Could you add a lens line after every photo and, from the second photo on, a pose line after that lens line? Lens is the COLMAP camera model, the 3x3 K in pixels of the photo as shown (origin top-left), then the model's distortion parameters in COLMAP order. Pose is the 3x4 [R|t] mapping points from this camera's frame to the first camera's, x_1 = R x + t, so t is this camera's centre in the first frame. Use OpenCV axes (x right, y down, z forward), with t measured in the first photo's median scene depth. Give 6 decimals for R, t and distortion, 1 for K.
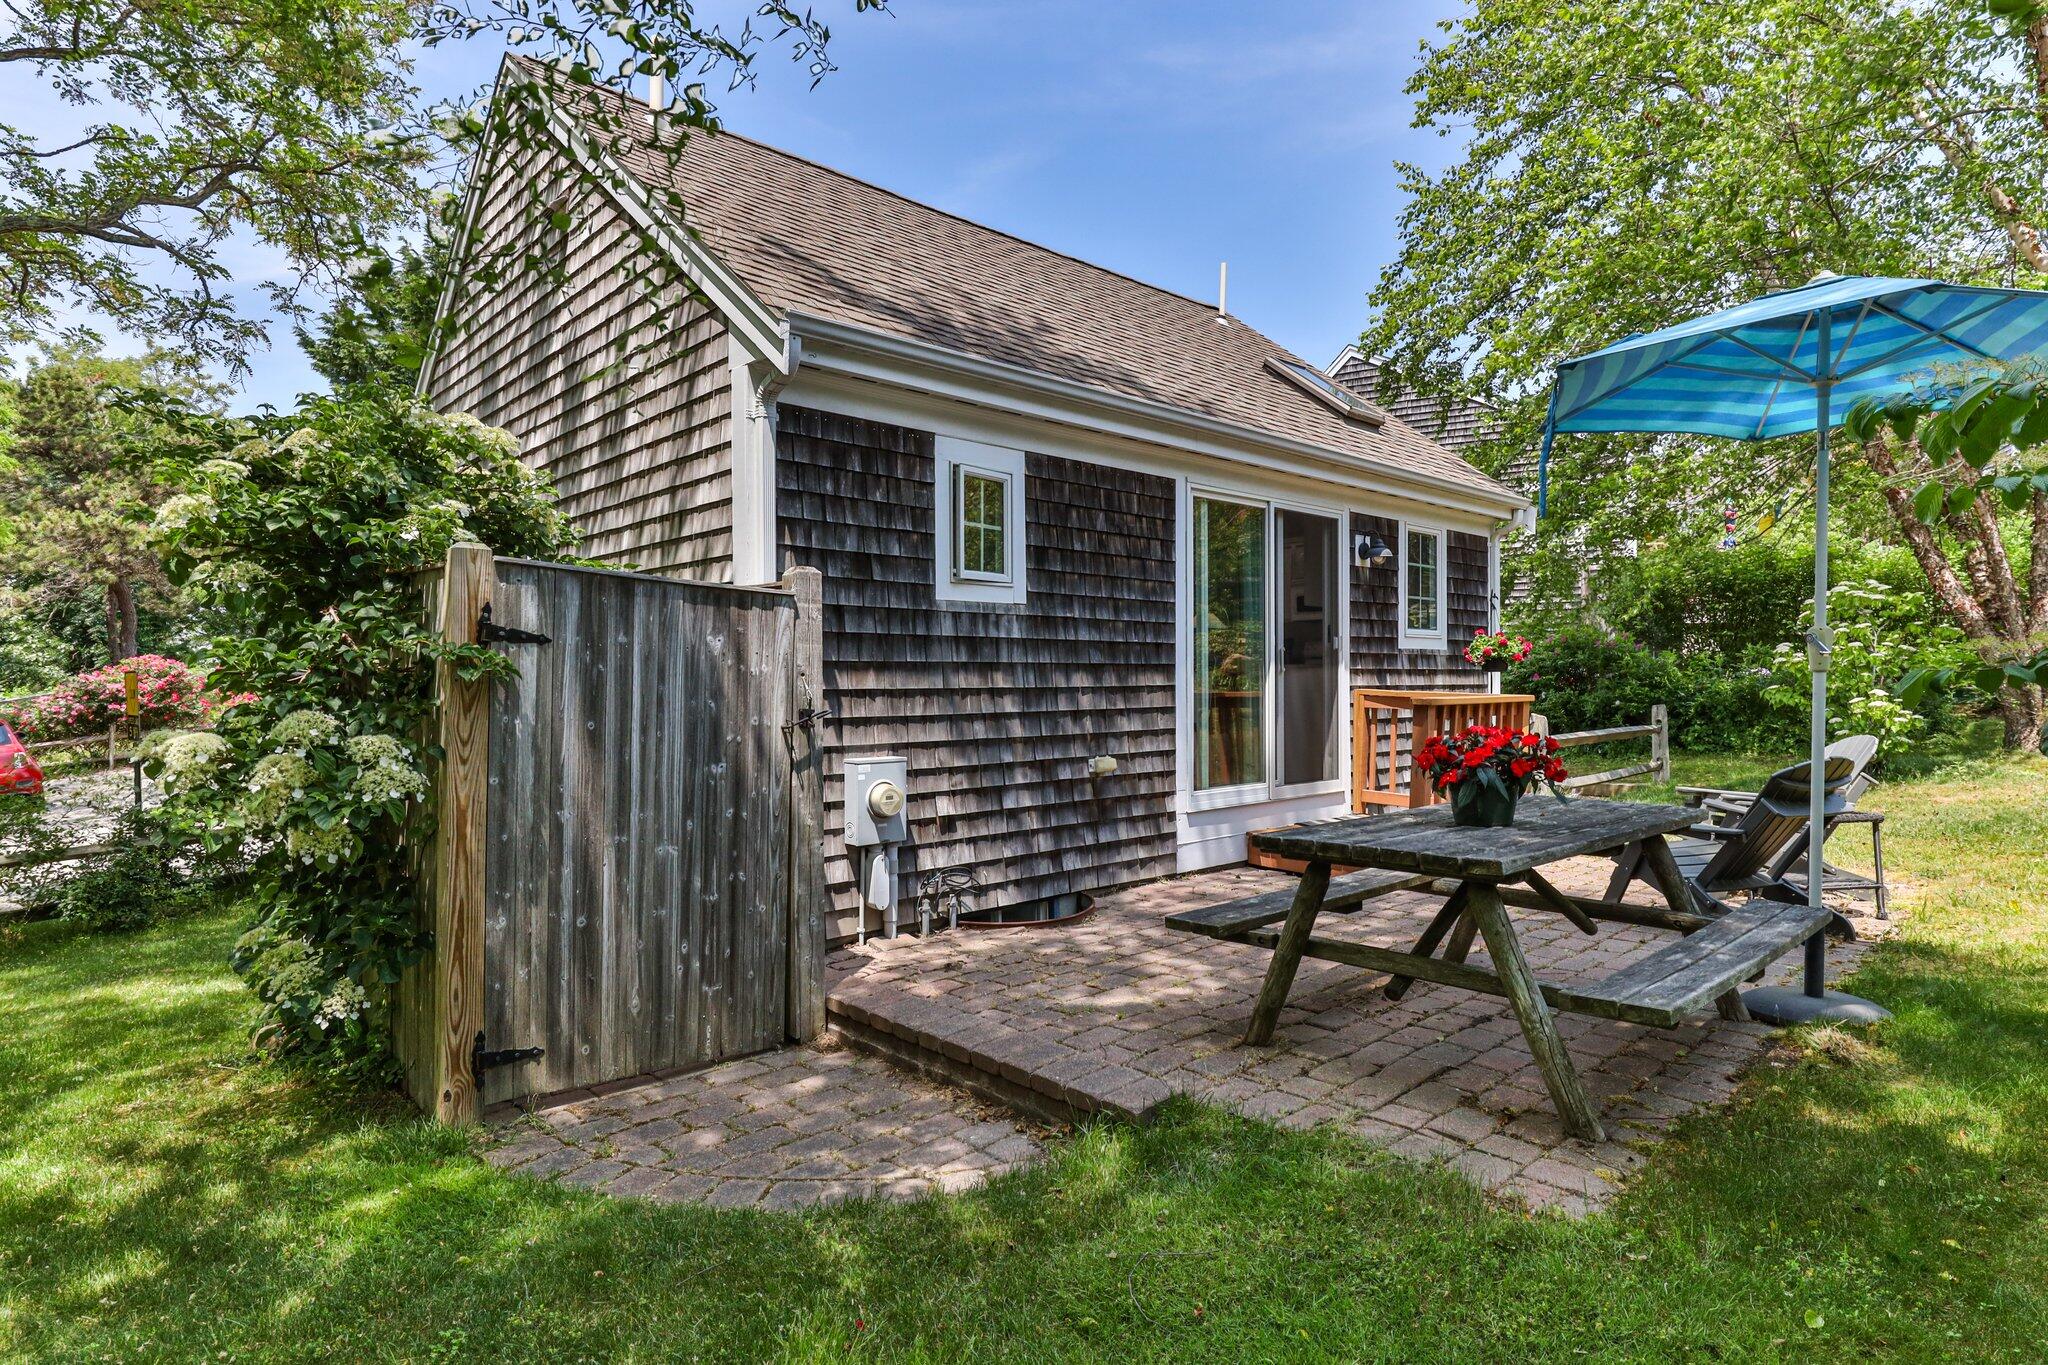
lens RADIAL K [[1087.3, 0, 1028.6], [0, 1087.3, 678.6], [0, 0, 1]] dist [-0.006206, 0.002743]
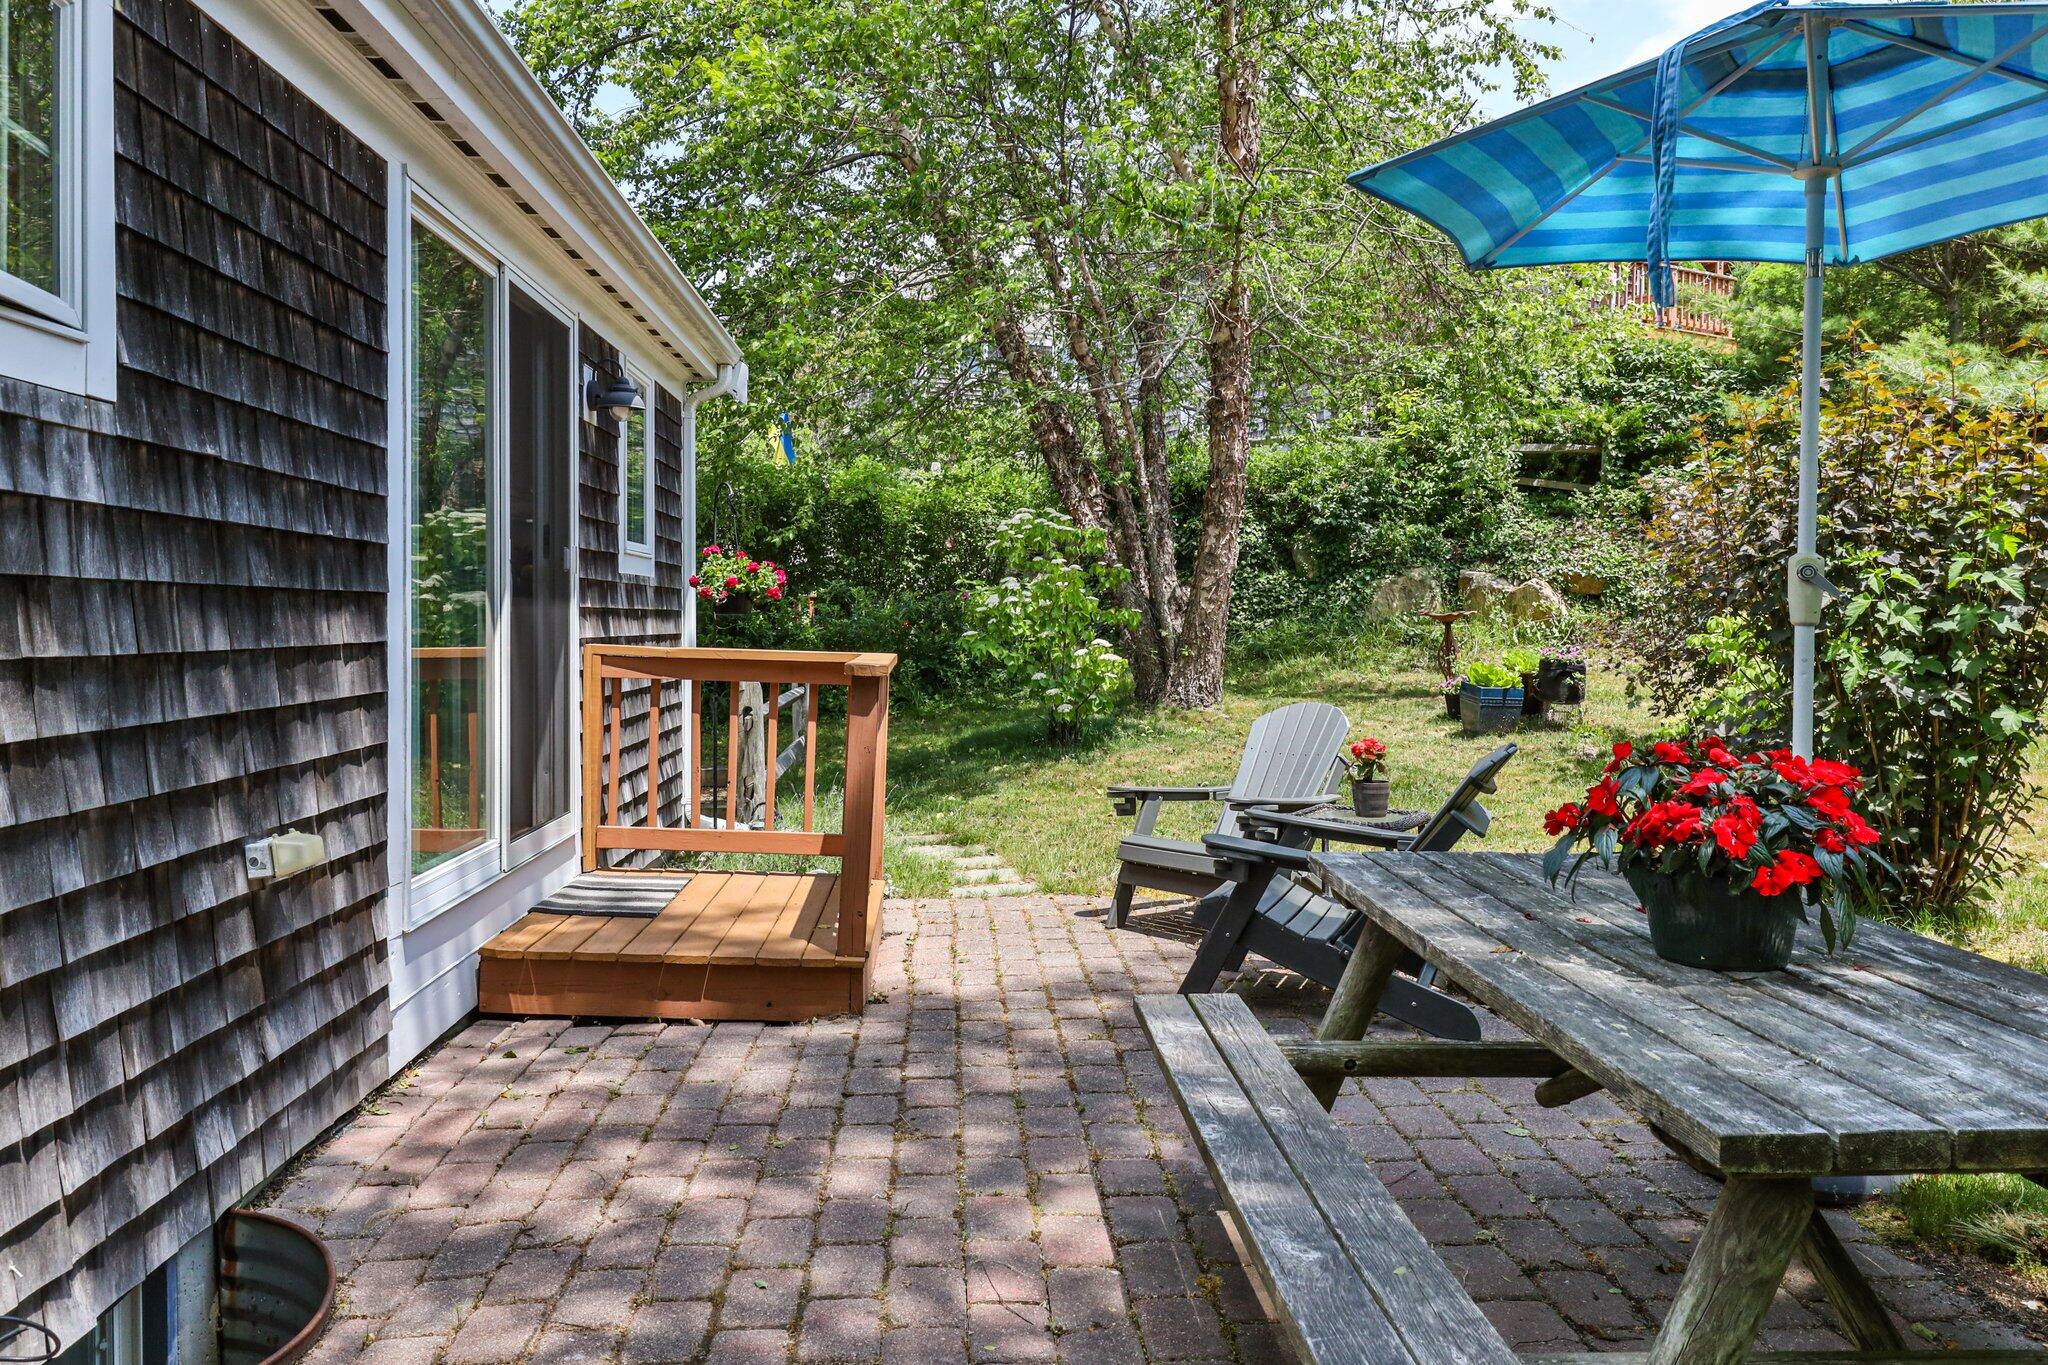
lens RADIAL K [[1435.9, 0, 935.5], [0, 1435.9, 625.5], [0, 0, 1]] dist [0.009304, -0.002170]
pose [[0.678360, 0.001601, 0.734728, -0.153366], [-0.004407, 0.999989, 0.001890, -0.002899], [-0.734716, -0.004520, 0.678360, 0.517233]]
